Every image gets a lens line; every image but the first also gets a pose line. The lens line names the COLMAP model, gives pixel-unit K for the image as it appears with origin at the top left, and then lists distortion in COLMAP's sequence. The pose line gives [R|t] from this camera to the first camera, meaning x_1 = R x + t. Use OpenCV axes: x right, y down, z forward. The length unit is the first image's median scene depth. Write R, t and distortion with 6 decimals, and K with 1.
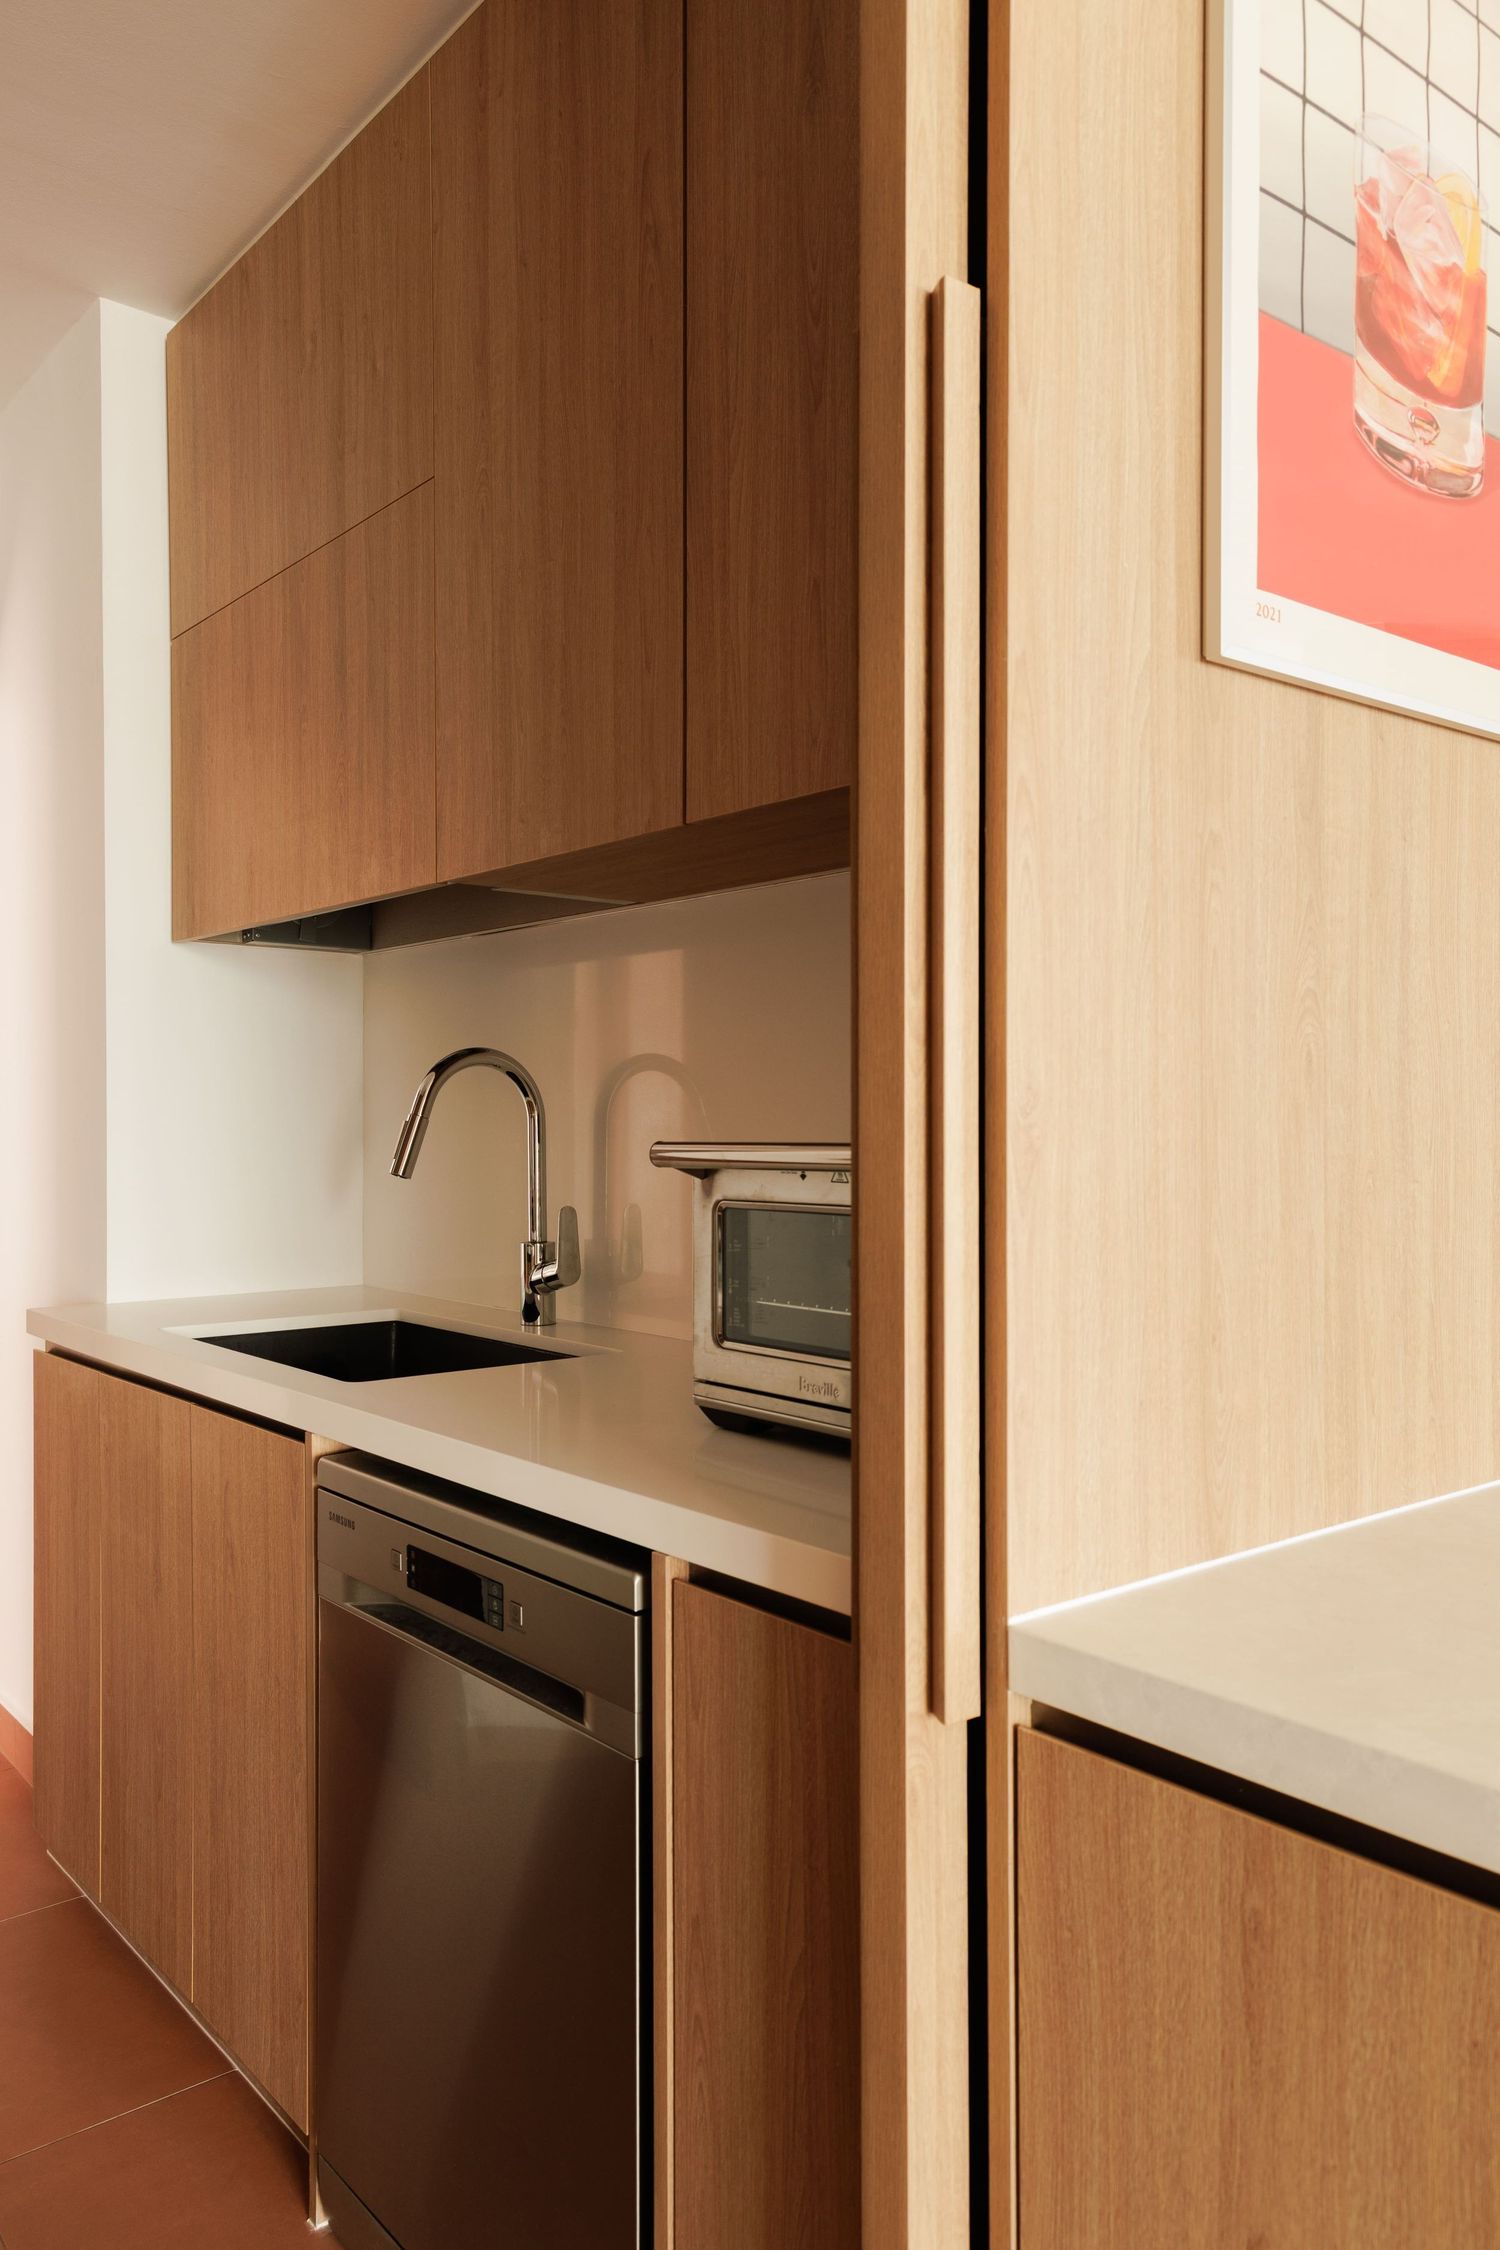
lens RADIAL K [[1655.0, 0, 750.0], [0, 1655.0, 1125.0], [0, 0, 1]] dist [0.006703, 0.002521]
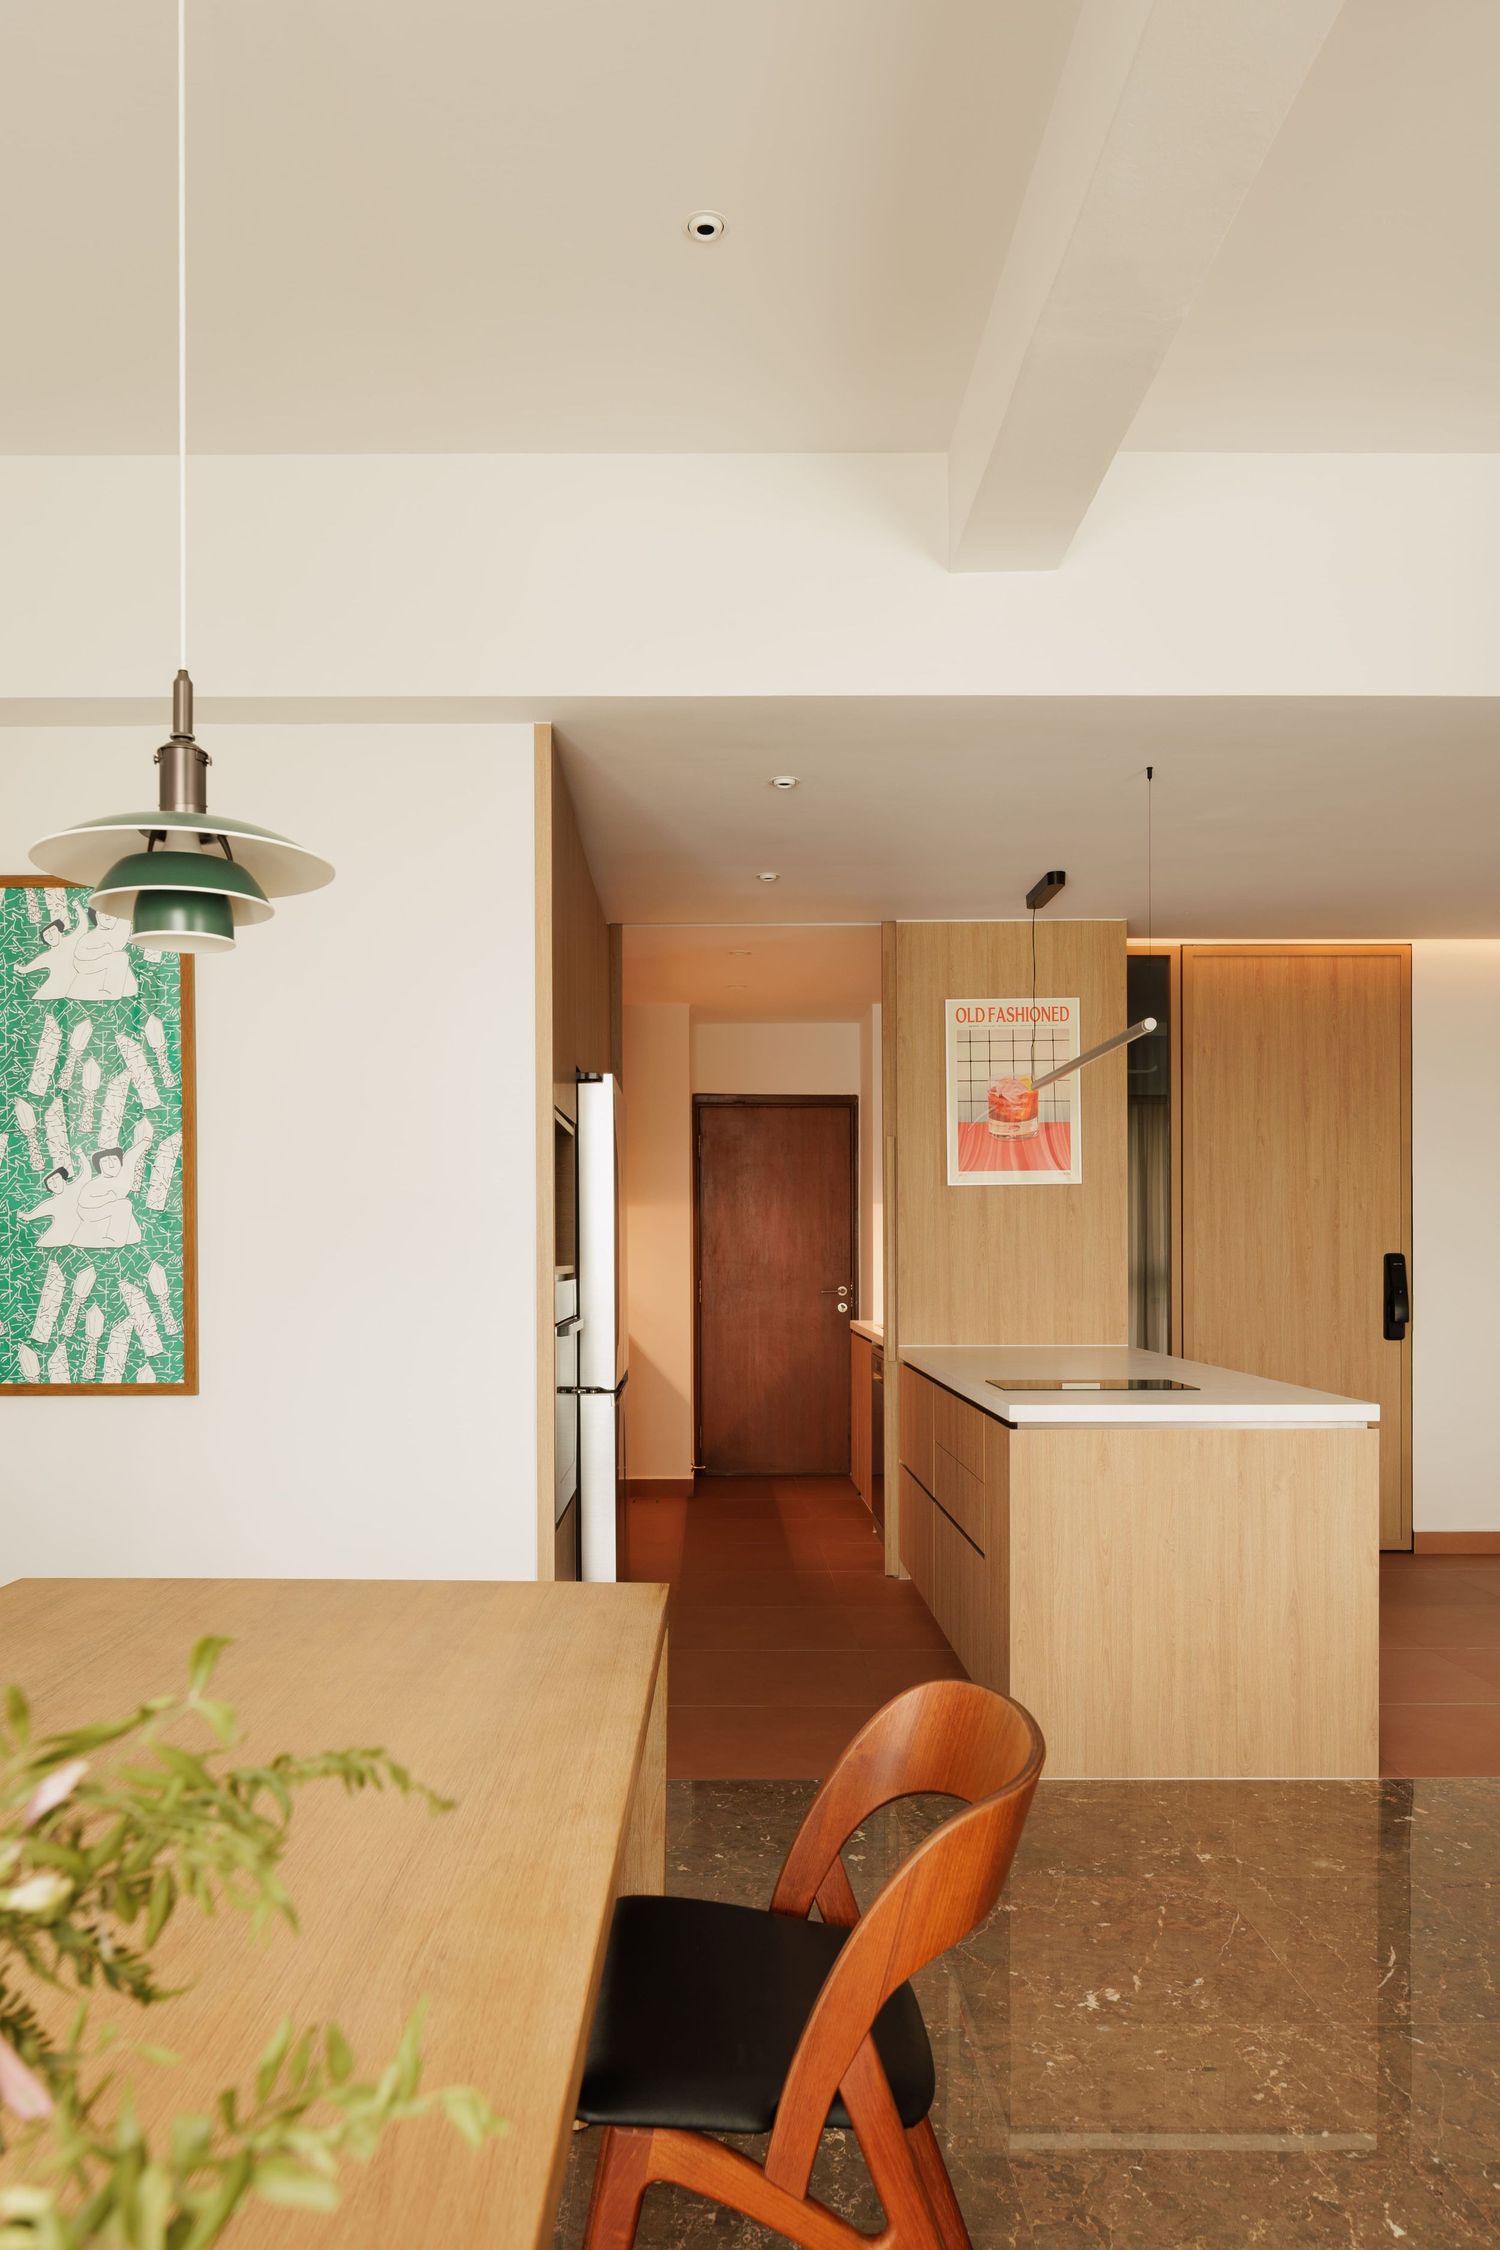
lens RADIAL K [[1558.0, 0, 714.7], [0, 1558.0, 1248.1], [0, 0, 1]] dist [-0.009801, -0.003108]
pose [[0.777403, -0.003364, -0.628994, 2.796246], [-0.002898, 0.999956, -0.008929, -0.015008], [0.628996, 0.008765, 0.777359, -3.389074]]
